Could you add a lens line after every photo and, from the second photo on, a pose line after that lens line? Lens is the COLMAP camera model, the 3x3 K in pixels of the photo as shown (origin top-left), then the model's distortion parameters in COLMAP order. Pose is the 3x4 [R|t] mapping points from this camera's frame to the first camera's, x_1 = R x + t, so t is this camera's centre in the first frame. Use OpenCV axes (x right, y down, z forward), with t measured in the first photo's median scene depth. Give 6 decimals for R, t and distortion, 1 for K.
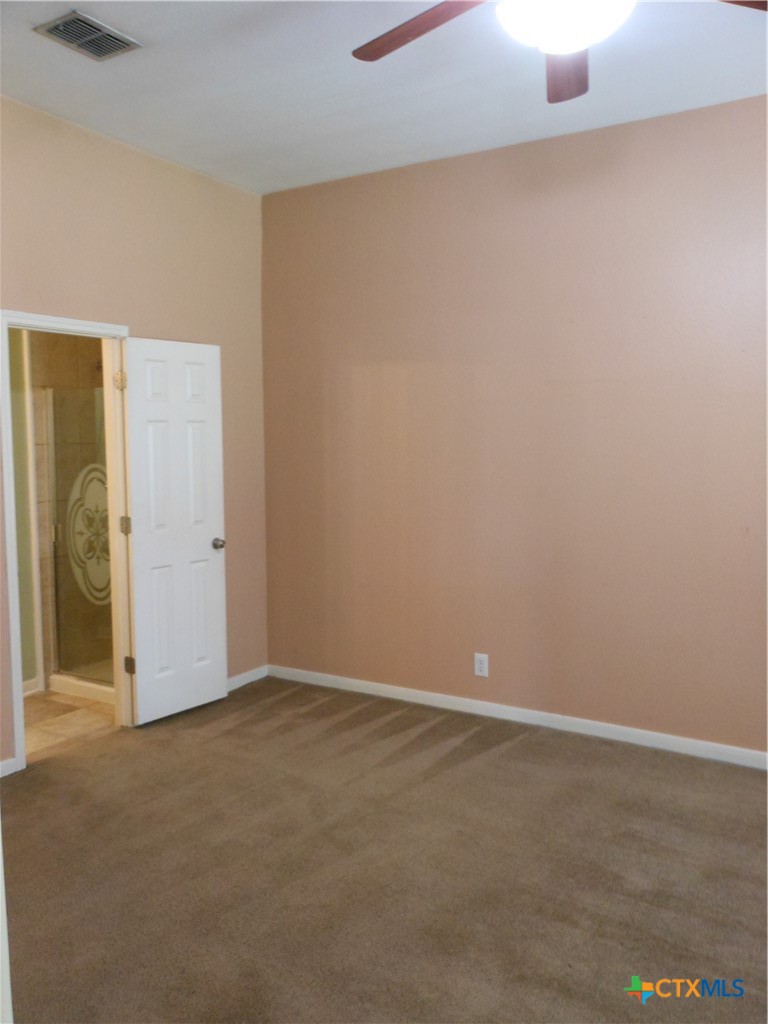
lens RADIAL K [[823.5, 0, 375.6], [0, 823.5, 504.6], [0, 0, 1]] dist [-0.006211, 0.003373]
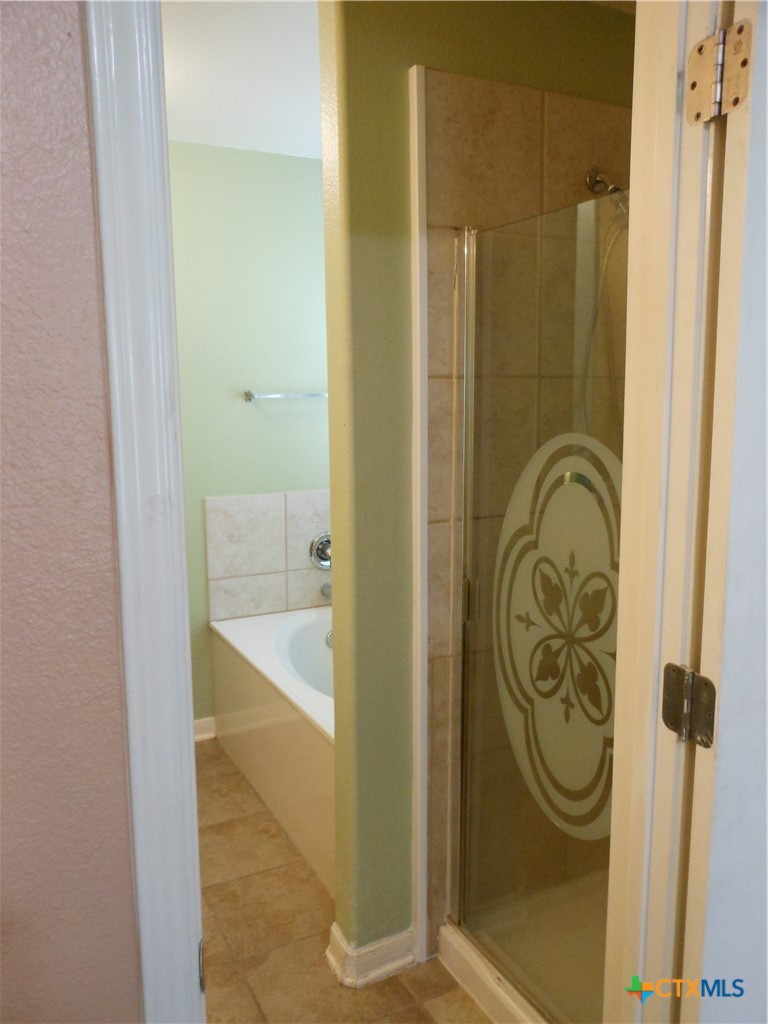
lens RADIAL K [[823.5, 0, 382.1], [0, 823.5, 505.3], [0, 0, 1]] dist [-0.006211, 0.003373]
pose [[0.855702, 0.074935, -0.512015, -0.225624], [-0.037422, 0.995830, 0.083201, -0.044052], [0.516115, -0.052034, 0.854937, 0.646593]]
